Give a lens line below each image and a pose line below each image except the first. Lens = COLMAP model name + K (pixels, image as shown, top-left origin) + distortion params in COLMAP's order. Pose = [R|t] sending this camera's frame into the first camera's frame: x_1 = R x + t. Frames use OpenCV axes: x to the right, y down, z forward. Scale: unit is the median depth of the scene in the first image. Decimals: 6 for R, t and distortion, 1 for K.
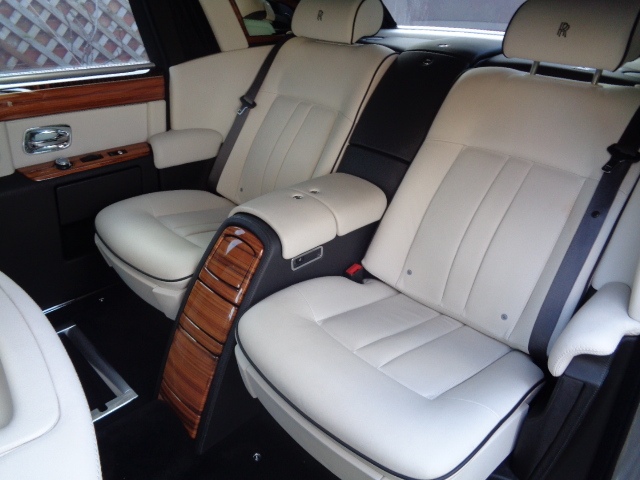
lens RADIAL K [[471.4, 0, 321.7], [0, 471.4, 240.4], [0, 0, 1]] dist [-0.009046, -0.001183]
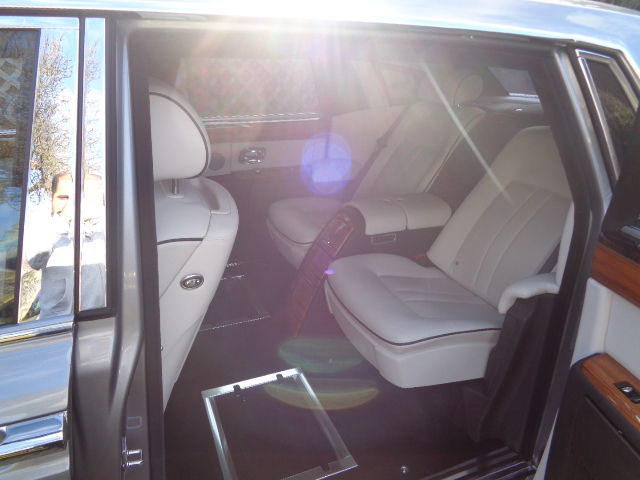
lens RADIAL K [[471.4, 0, 318.4], [0, 471.4, 238.0], [0, 0, 1]] dist [-0.009046, -0.001183]
pose [[0.920982, 0.136857, -0.364776, 0.303524], [-0.177497, 0.980853, -0.080144, 0.177850], [0.346824, 0.138557, 0.927640, -0.453967]]
